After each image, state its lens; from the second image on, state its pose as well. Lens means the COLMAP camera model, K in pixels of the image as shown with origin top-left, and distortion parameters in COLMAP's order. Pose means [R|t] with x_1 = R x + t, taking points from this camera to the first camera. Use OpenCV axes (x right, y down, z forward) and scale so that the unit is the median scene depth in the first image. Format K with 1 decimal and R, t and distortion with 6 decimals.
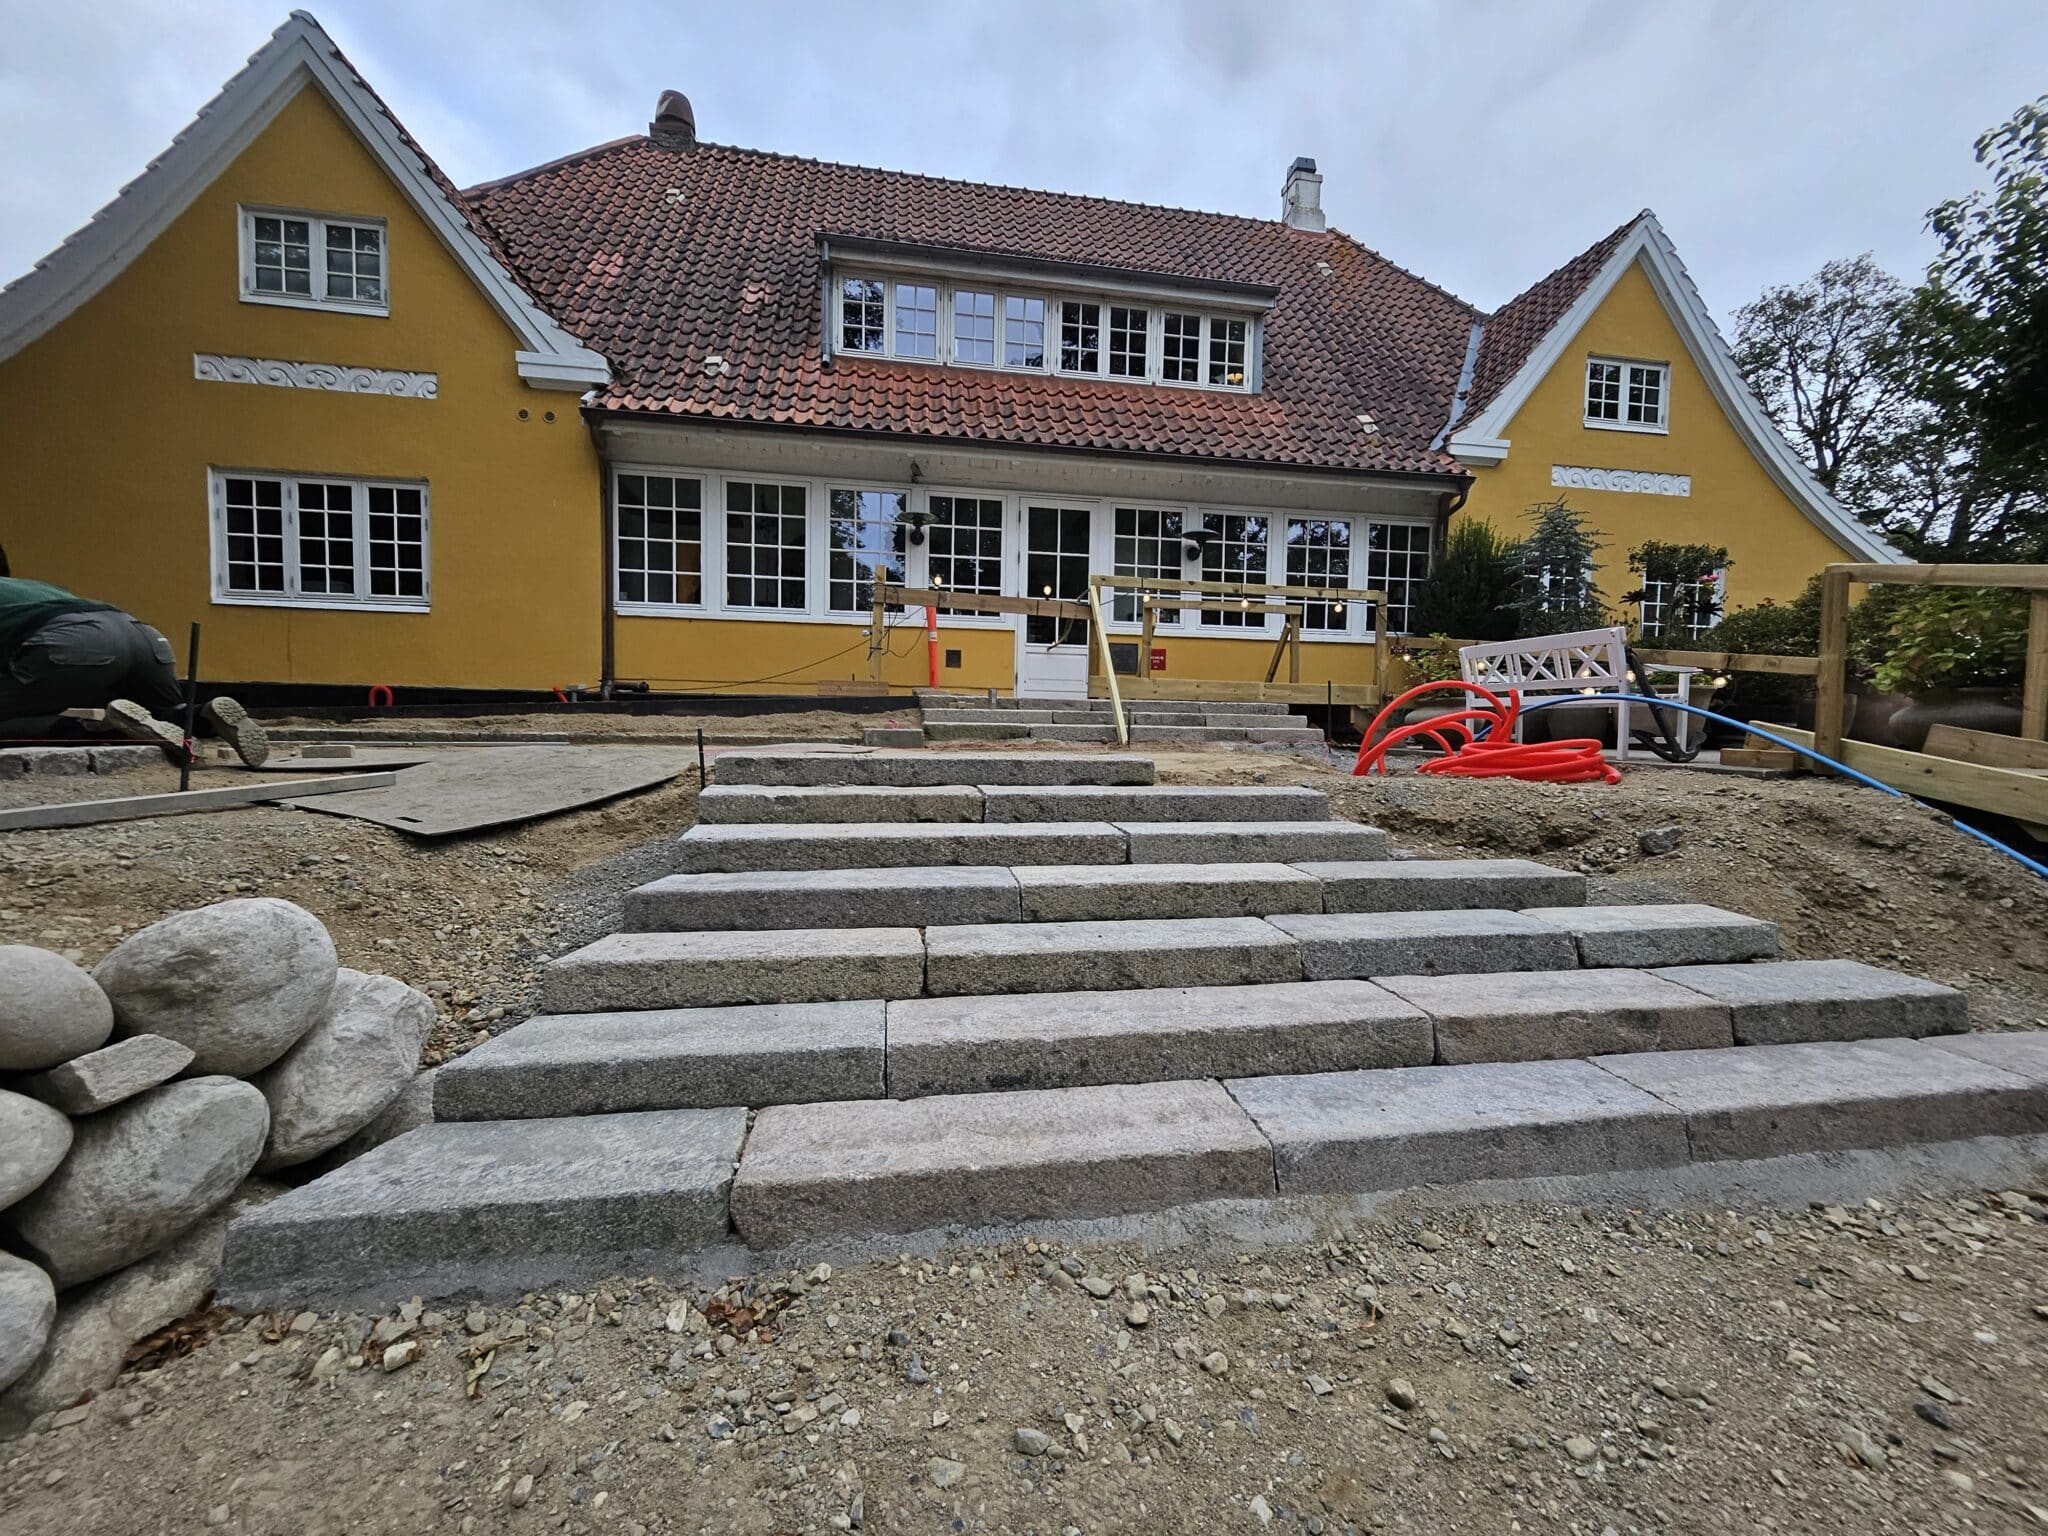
lens RADIAL K [[811.5, 0, 1025.6], [0, 811.5, 768.1], [0, 0, 1]] dist [0.000906, -0.000383]
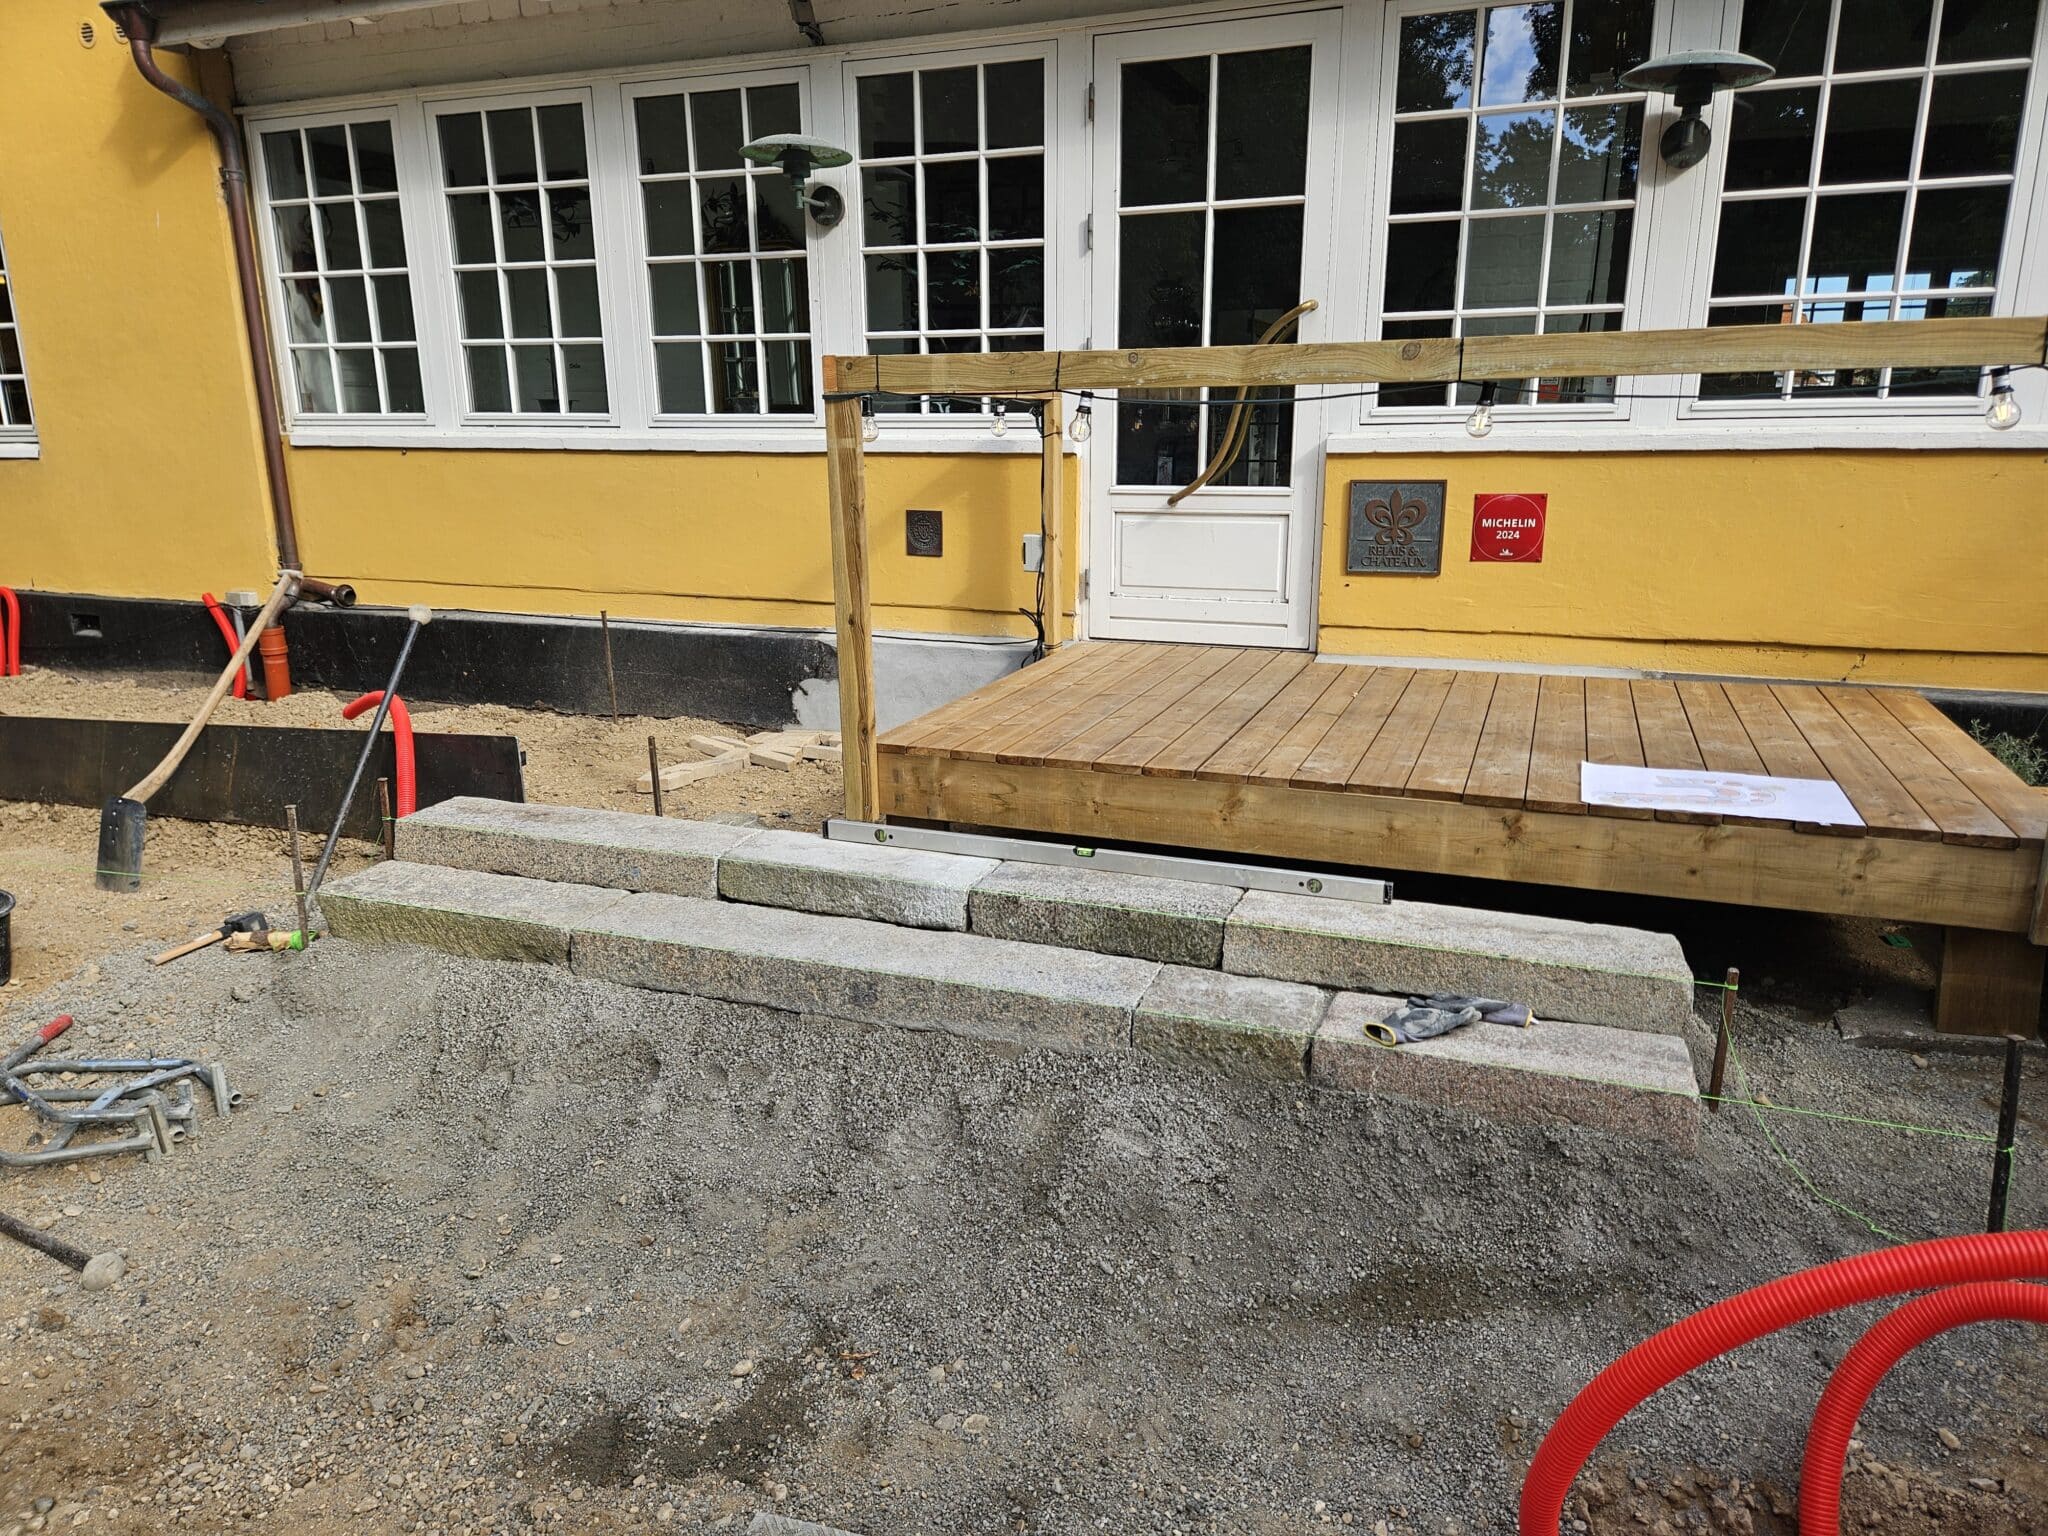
lens RADIAL K [[1361.0, 0, 1012.8], [0, 1361.0, 788.2], [0, 0, 1]] dist [0.082232, -0.075919]
pose [[0.853983, 0.114215, -0.507610, 0.308092], [-0.002812, 0.976608, 0.215011, -0.164811], [0.520294, -0.182188, 0.834327, 0.482711]]
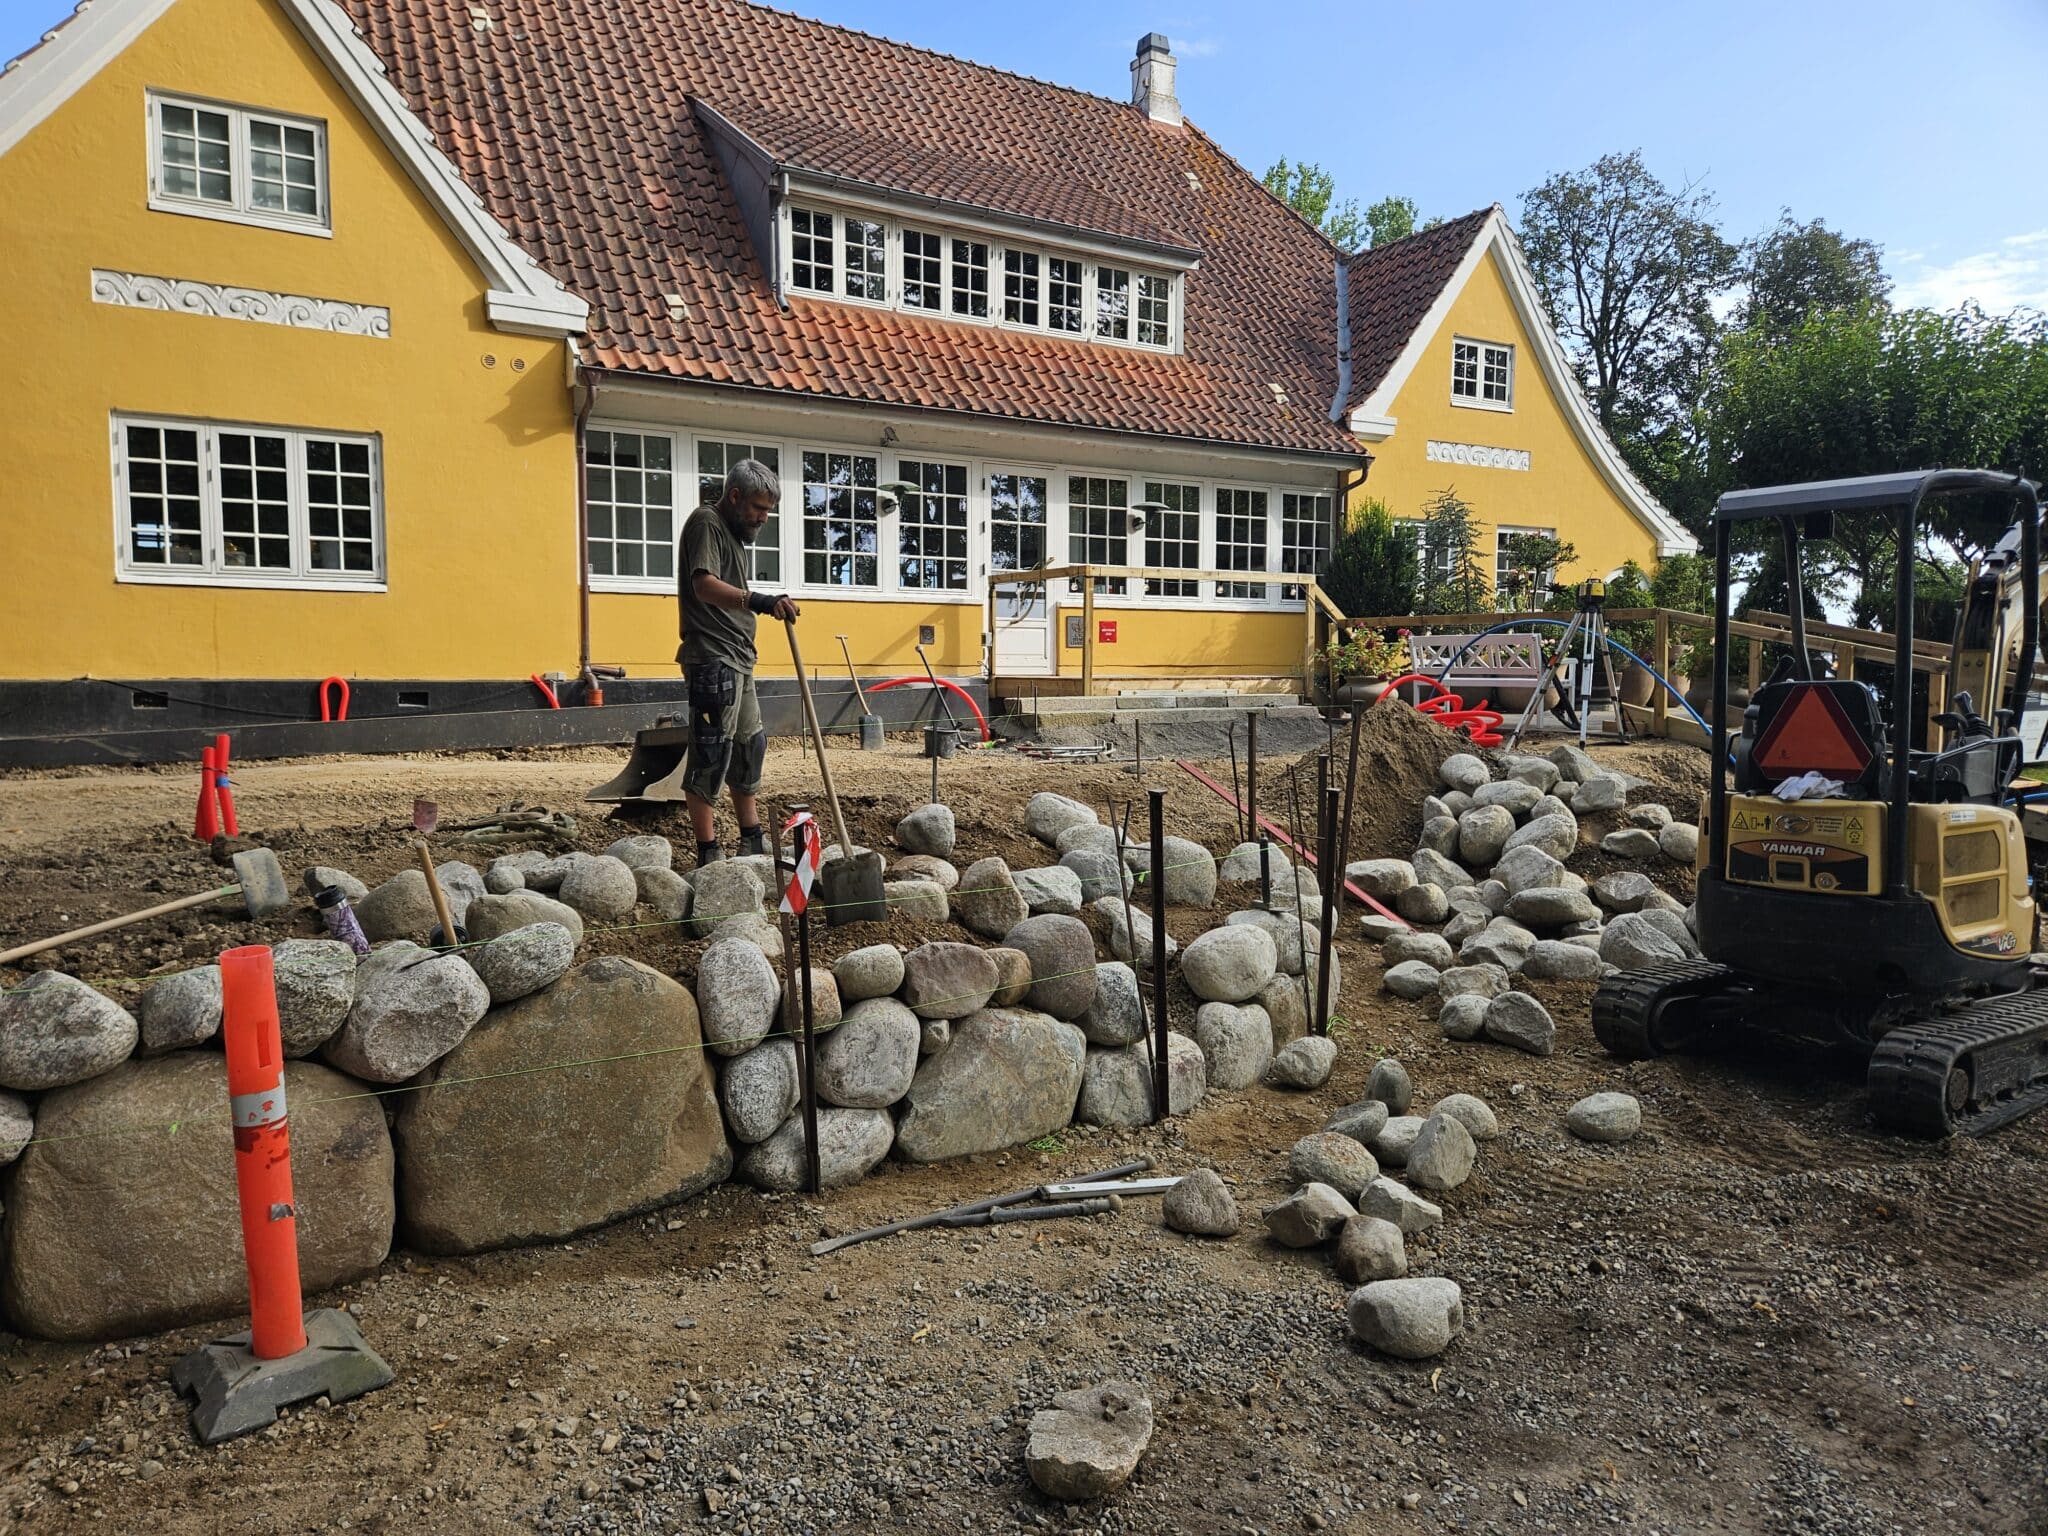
lens RADIAL K [[1362.6, 0, 1006.5], [0, 1362.6, 766.6], [0, 0, 1]] dist [0.080725, -0.077642]
pose [[0.927764, -0.043688, 0.370601, -0.633780], [0.032988, 0.998837, 0.035165, -0.035475], [-0.371706, -0.020400, 0.928126, -0.546281]]
